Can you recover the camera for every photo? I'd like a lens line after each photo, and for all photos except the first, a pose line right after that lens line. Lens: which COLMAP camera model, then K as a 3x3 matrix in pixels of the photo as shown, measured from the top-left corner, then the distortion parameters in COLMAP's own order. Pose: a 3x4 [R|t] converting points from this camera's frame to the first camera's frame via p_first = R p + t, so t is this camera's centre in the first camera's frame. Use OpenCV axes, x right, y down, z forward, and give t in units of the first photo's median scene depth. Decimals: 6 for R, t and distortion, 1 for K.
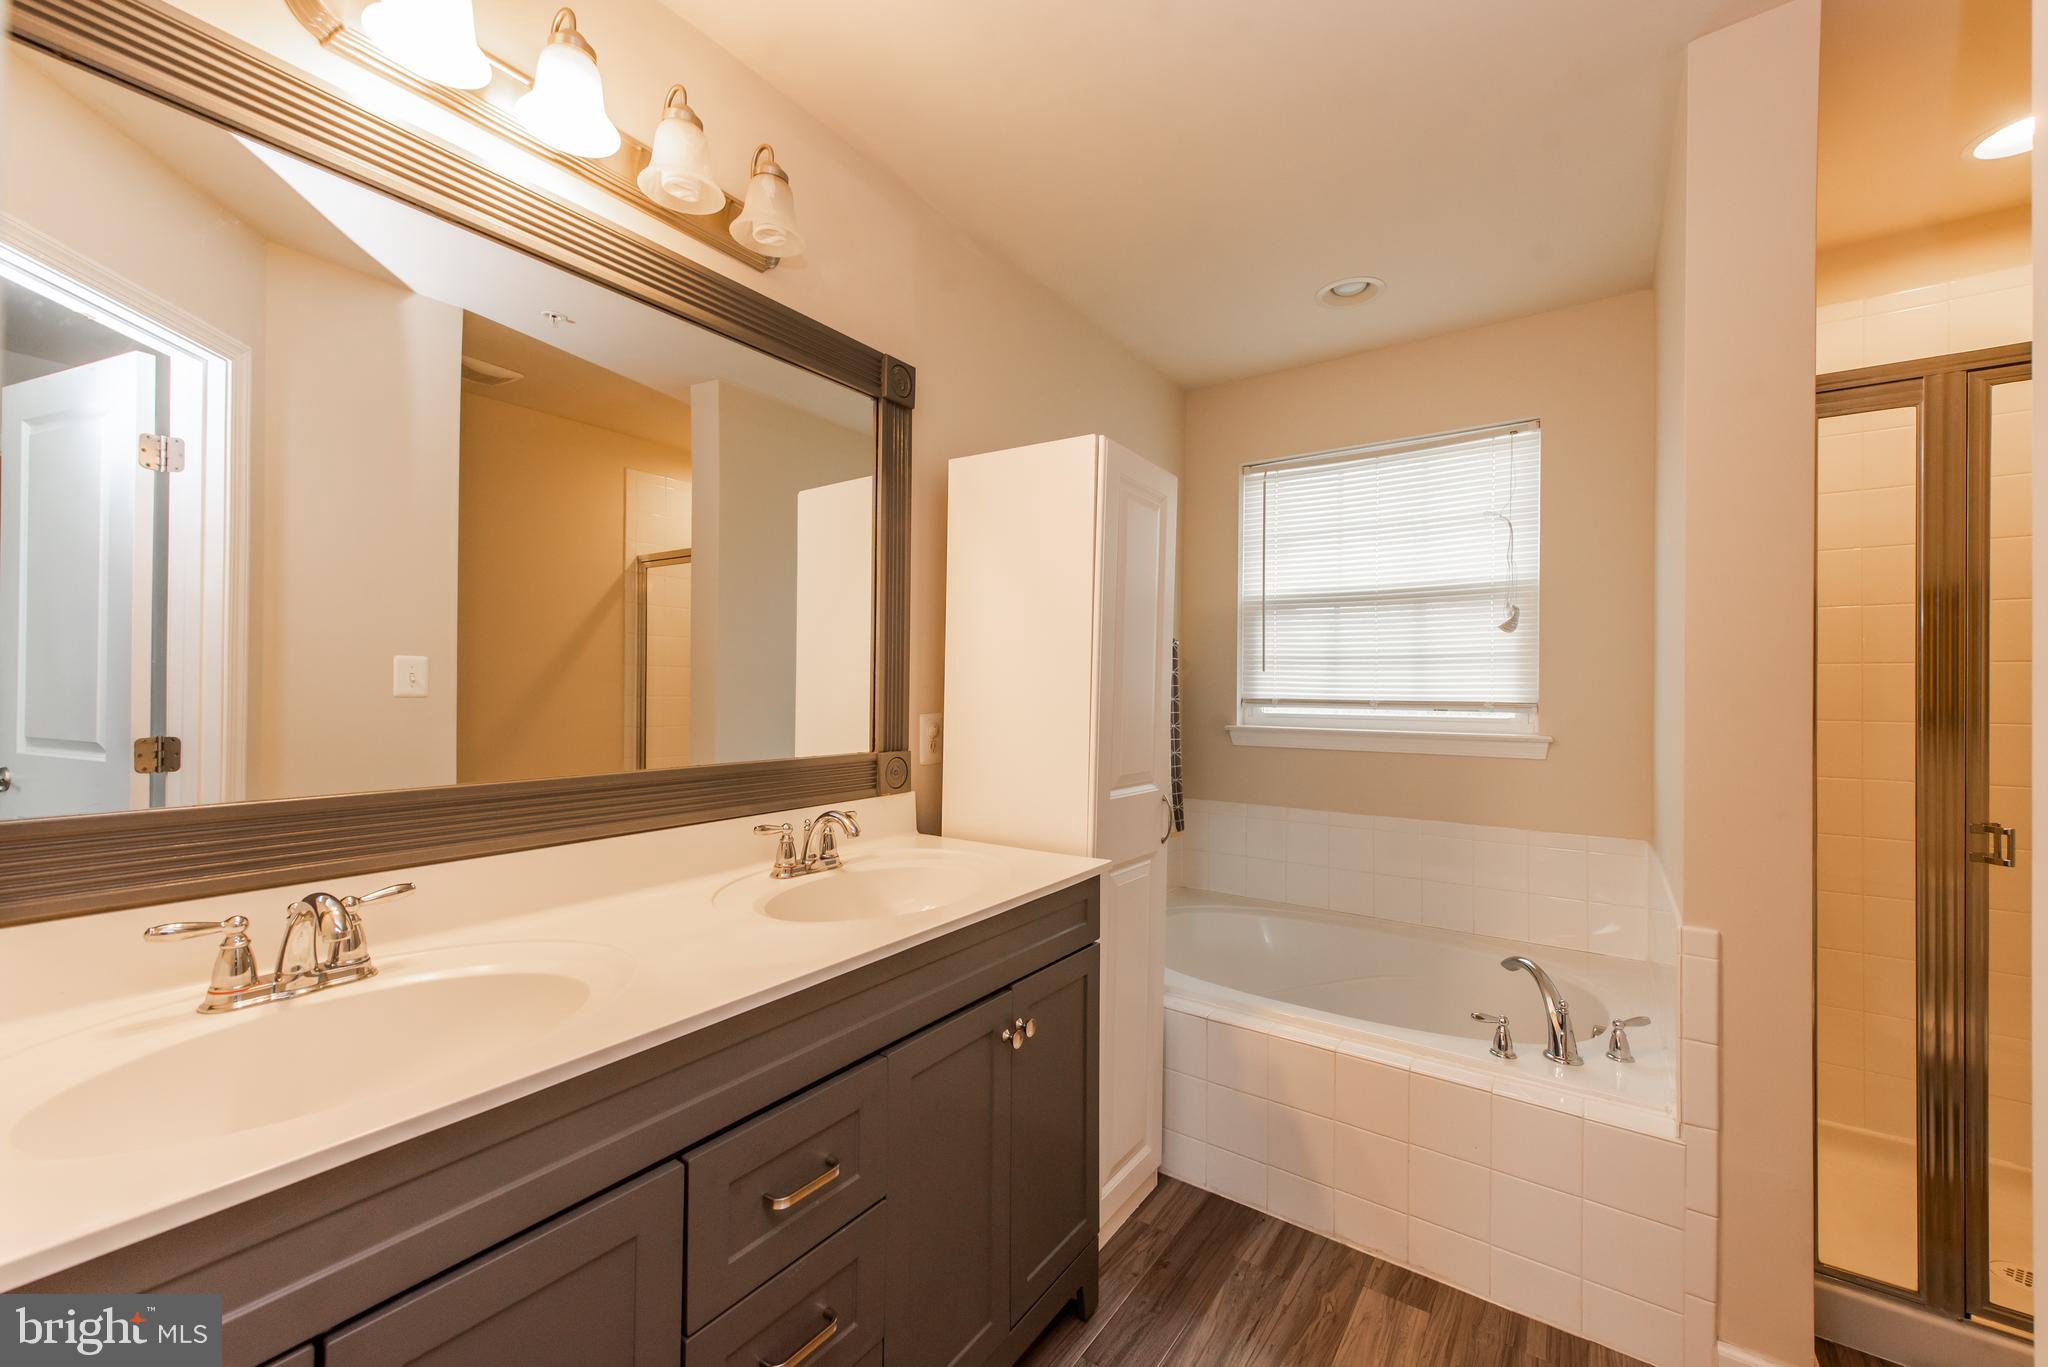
lens RADIAL K [[800.9, 0, 1024.8], [0, 800.9, 688.1], [0, 0, 1]] dist [0.016172, -0.004512]
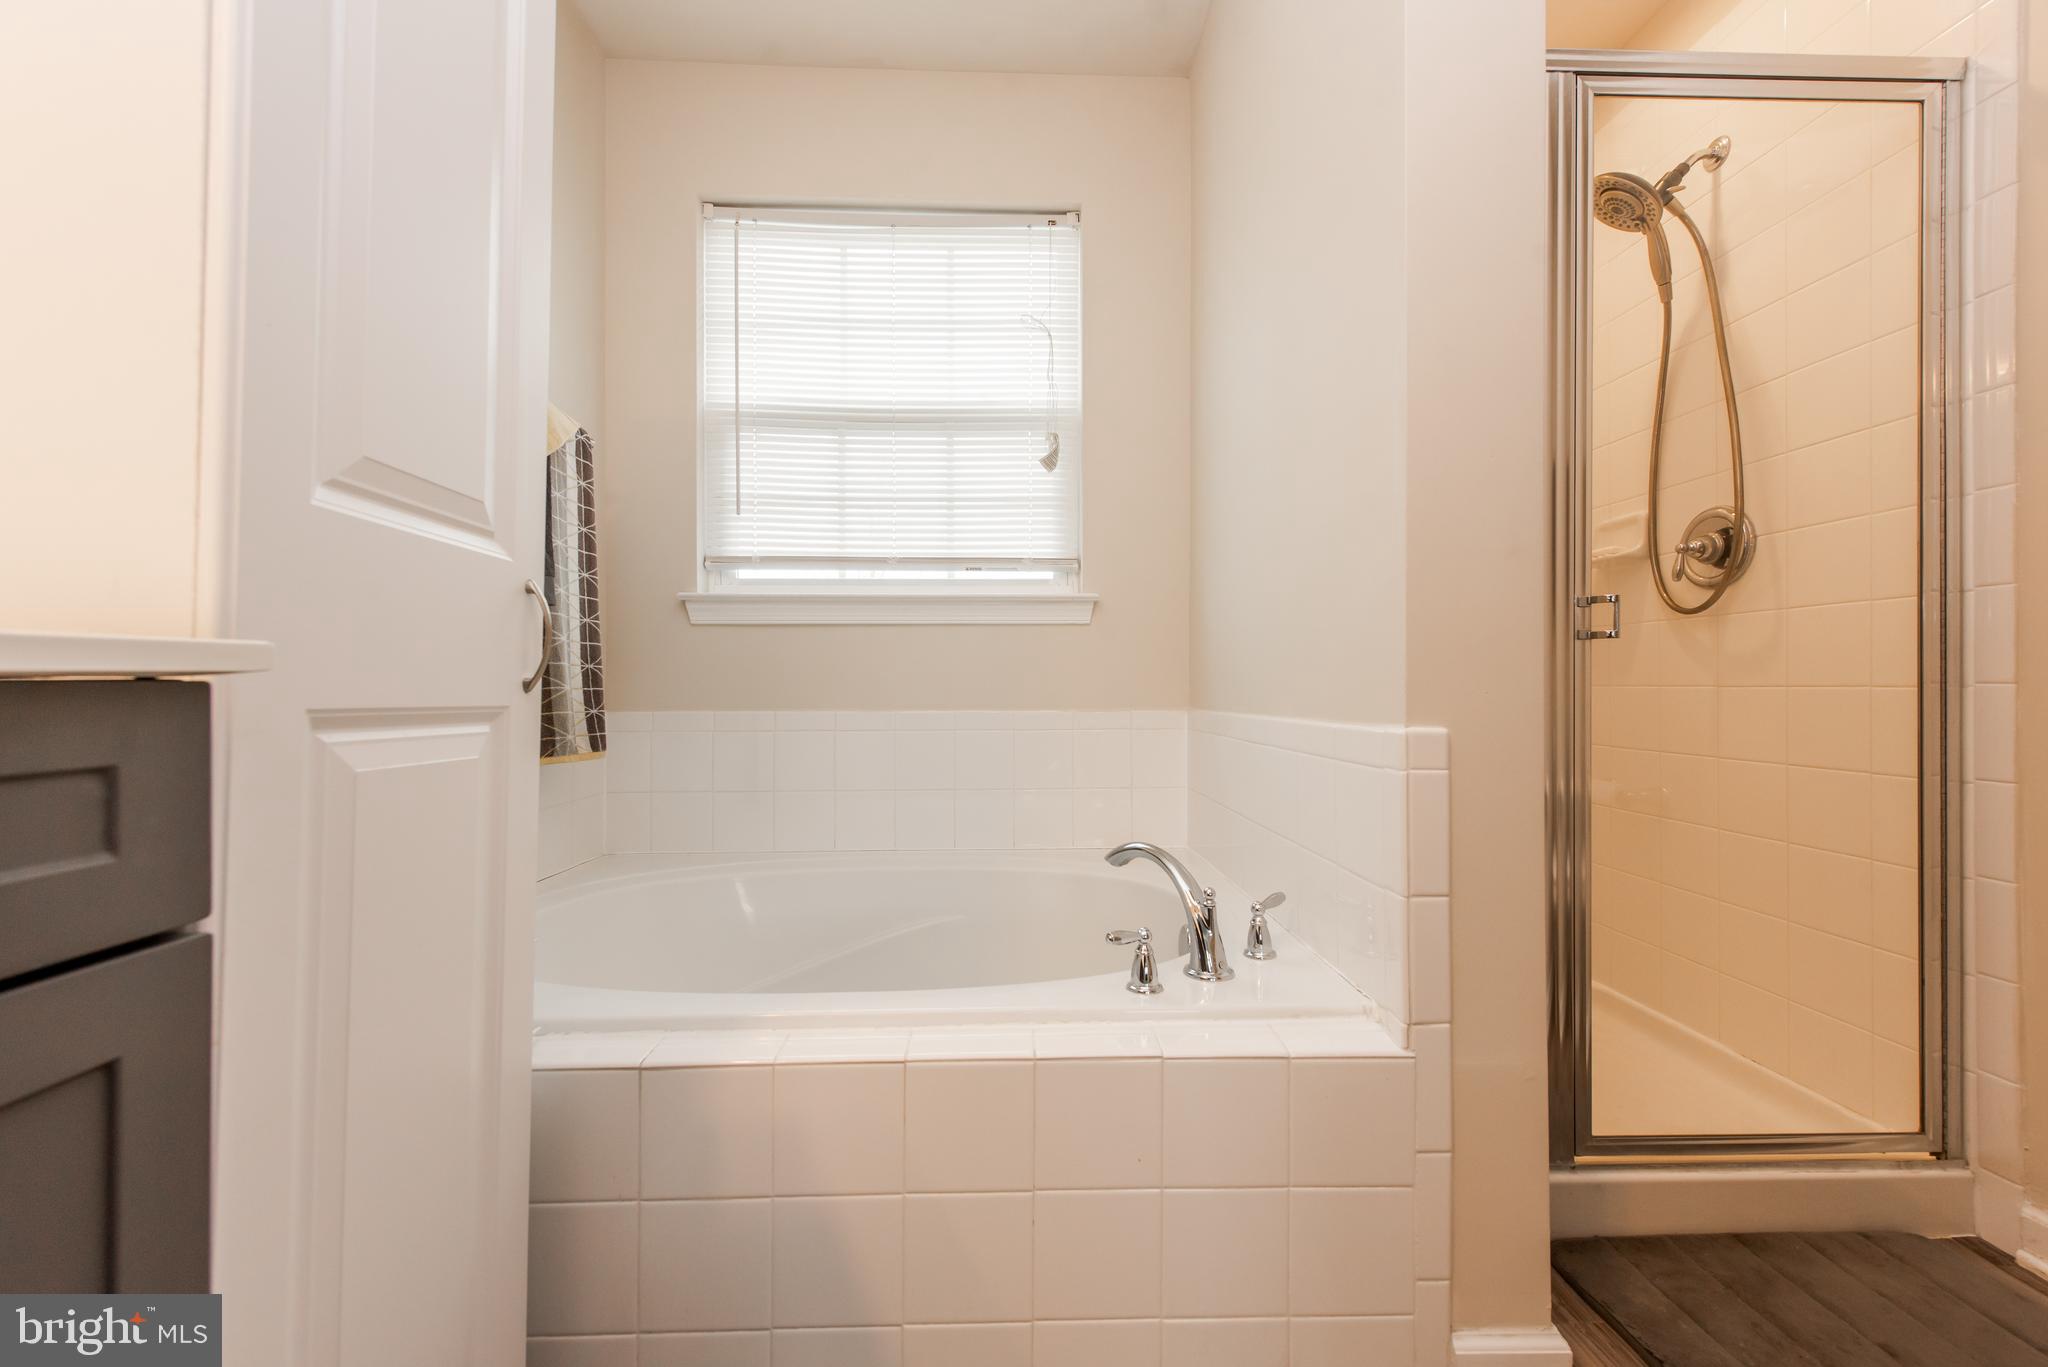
lens RADIAL K [[800.9, 0, 1027.9], [0, 800.9, 688.2], [0, 0, 1]] dist [0.016172, -0.004512]
pose [[0.791259, -0.004718, 0.611463, 0.091660], [0.002281, 0.999986, 0.004765, 0.145115], [-0.611477, -0.002376, 0.791259, 0.376383]]
